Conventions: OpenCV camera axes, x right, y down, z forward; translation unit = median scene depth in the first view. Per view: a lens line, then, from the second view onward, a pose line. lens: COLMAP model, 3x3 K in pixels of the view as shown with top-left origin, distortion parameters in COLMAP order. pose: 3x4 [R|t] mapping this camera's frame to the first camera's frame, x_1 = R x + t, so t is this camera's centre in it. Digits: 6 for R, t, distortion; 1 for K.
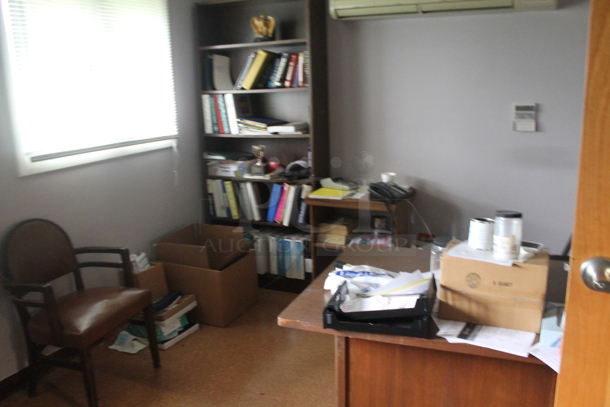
lens RADIAL K [[509.5, 0, 305.0], [0, 509.5, 203.5], [0, 0, 1]] dist [-0.203900, 0.191669]
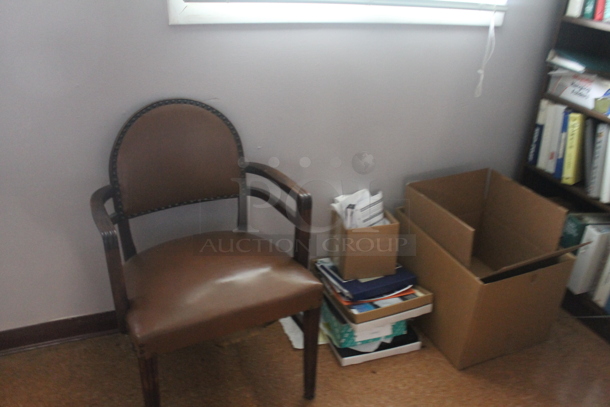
lens RADIAL K [[509.5, 0, 305.0], [0, 509.5, 203.5], [0, 0, 1]] dist [-0.203900, 0.191669]
pose [[0.735847, 0.364044, -0.570965, -0.036320], [-0.227538, 0.927094, 0.297864, -0.045159], [0.637774, -0.089266, 0.765033, 0.429617]]
